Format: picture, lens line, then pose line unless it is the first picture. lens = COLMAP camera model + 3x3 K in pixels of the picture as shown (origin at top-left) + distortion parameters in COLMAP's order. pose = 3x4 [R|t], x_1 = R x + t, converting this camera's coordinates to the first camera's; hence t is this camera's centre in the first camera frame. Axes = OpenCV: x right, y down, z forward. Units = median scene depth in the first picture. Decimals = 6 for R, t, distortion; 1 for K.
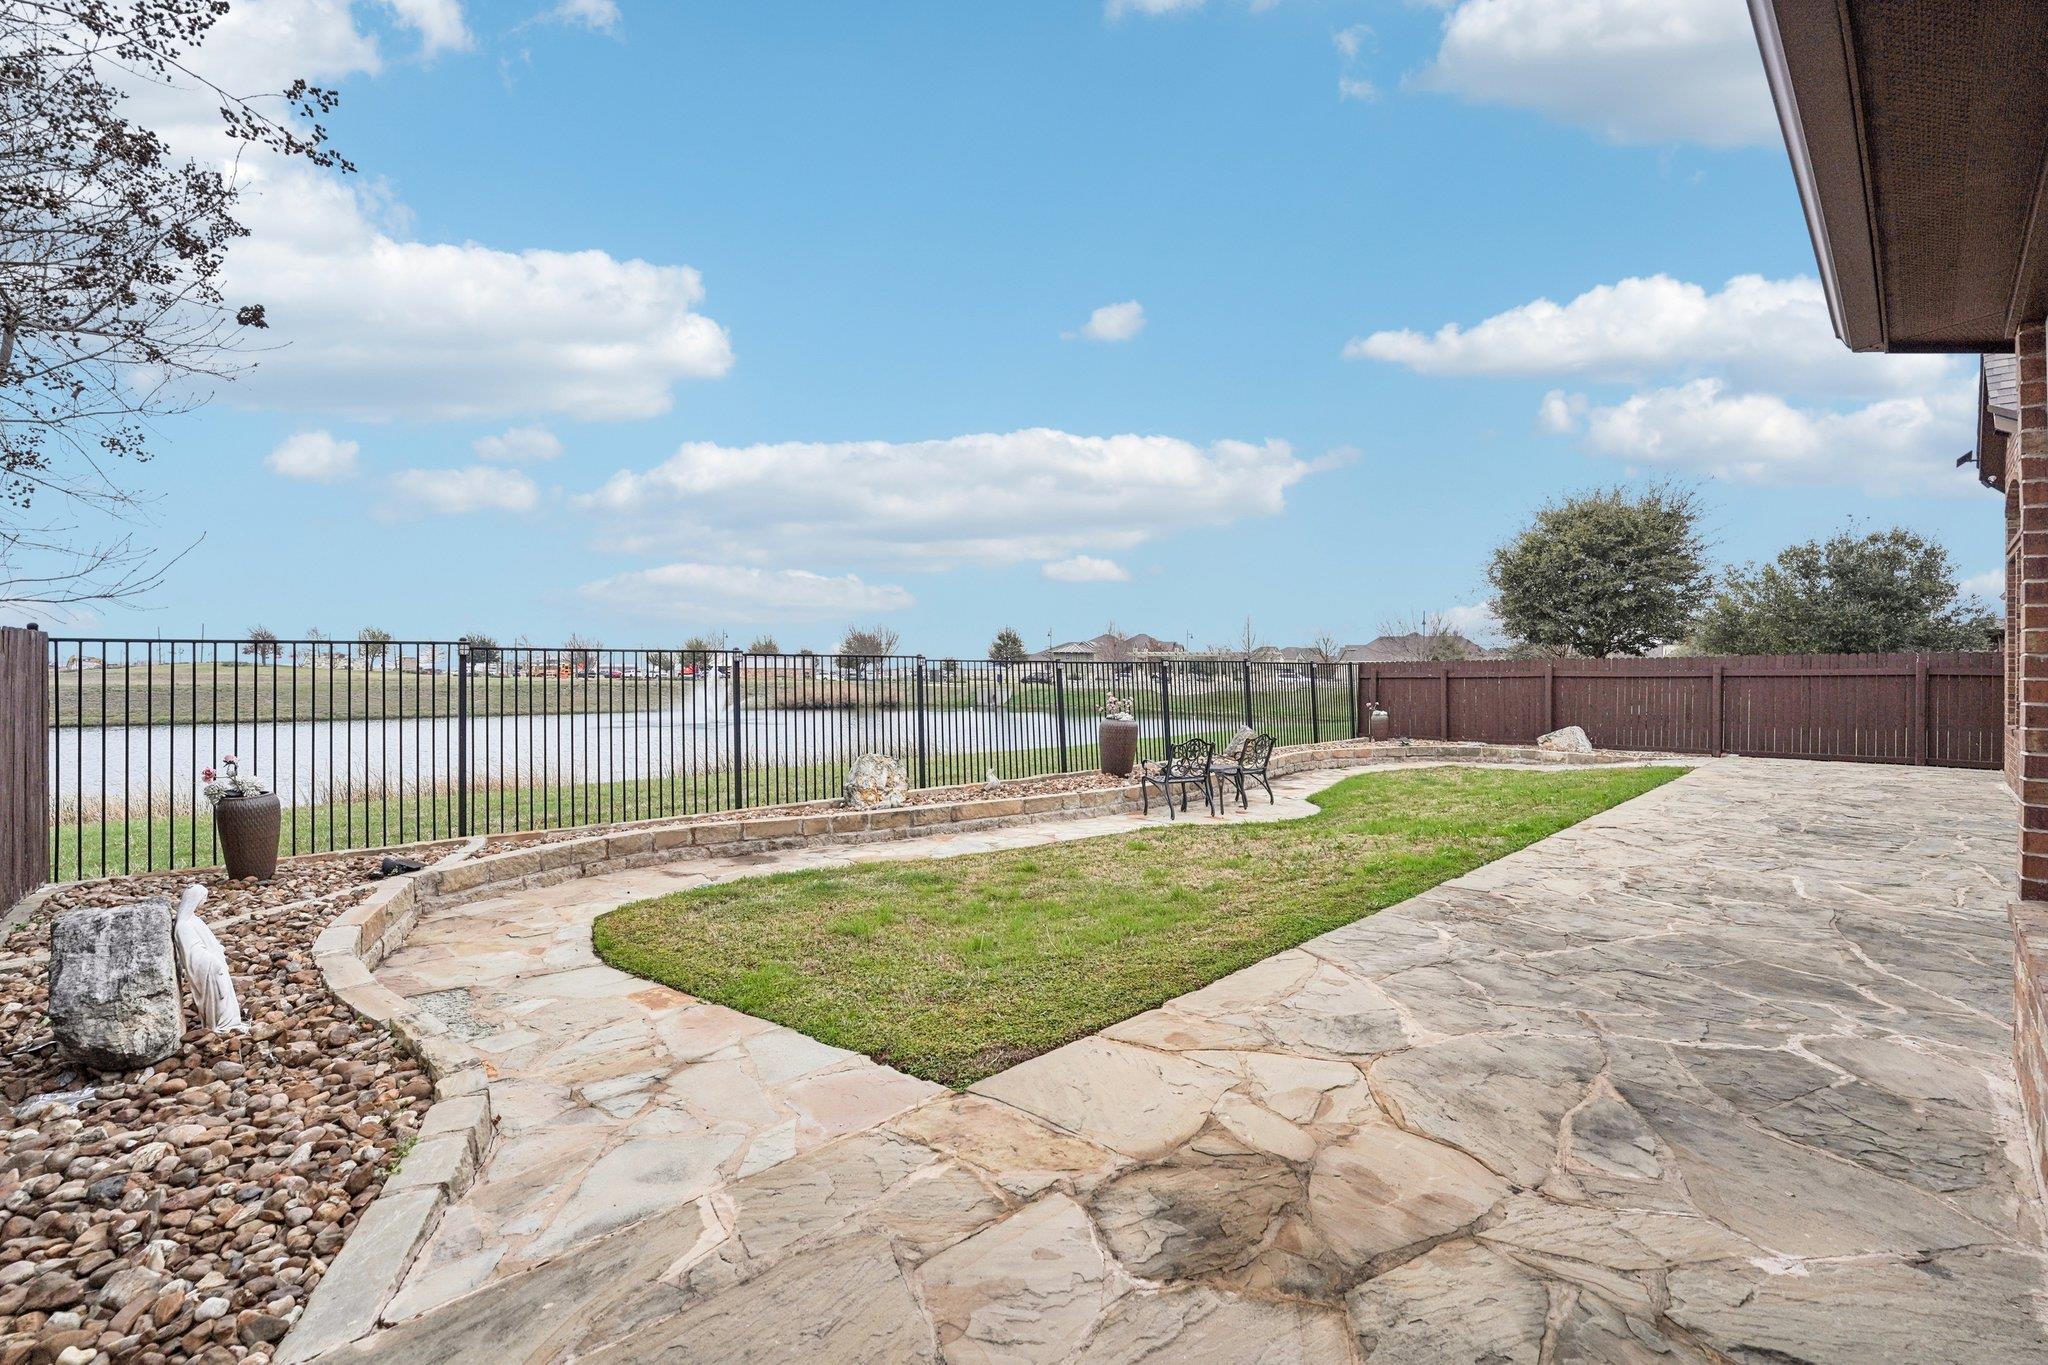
lens RADIAL K [[818.1, 0, 1031.7], [0, 818.1, 673.1], [0, 0, 1]] dist [0.001084, 0.000034]
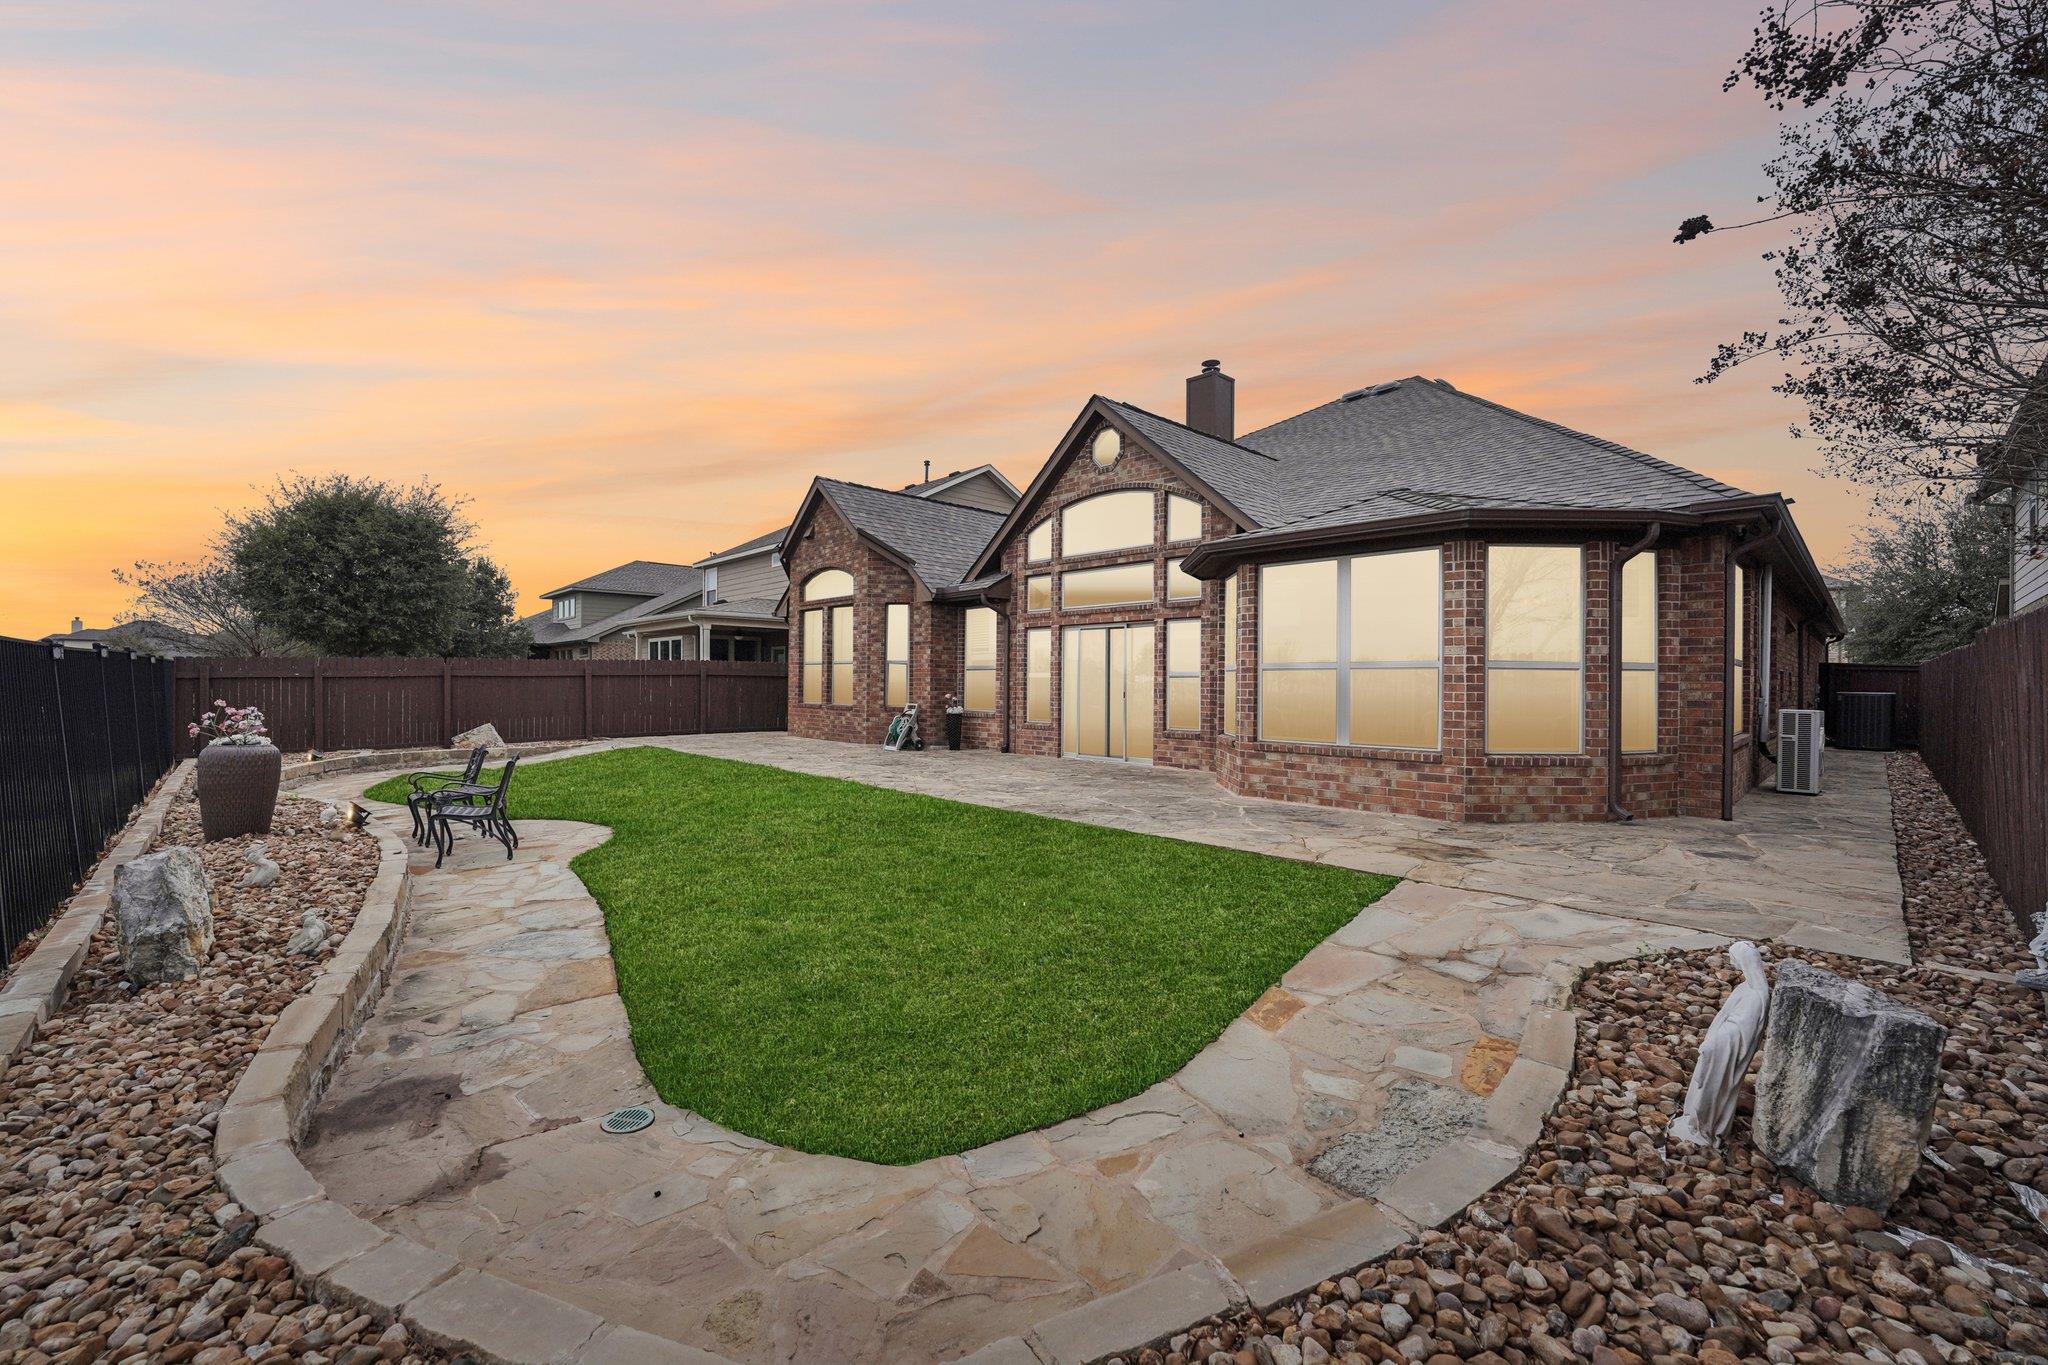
lens RADIAL K [[818.1, 0, 1032.9], [0, 818.1, 682.5], [0, 0, 1]] dist [0.001084, 0.000034]
pose [[0.000421, -0.004125, 0.999991, -0.344468], [-0.004268, 0.999982, 0.004127, 0.007337], [-0.999991, -0.004269, 0.000404, 0.320239]]
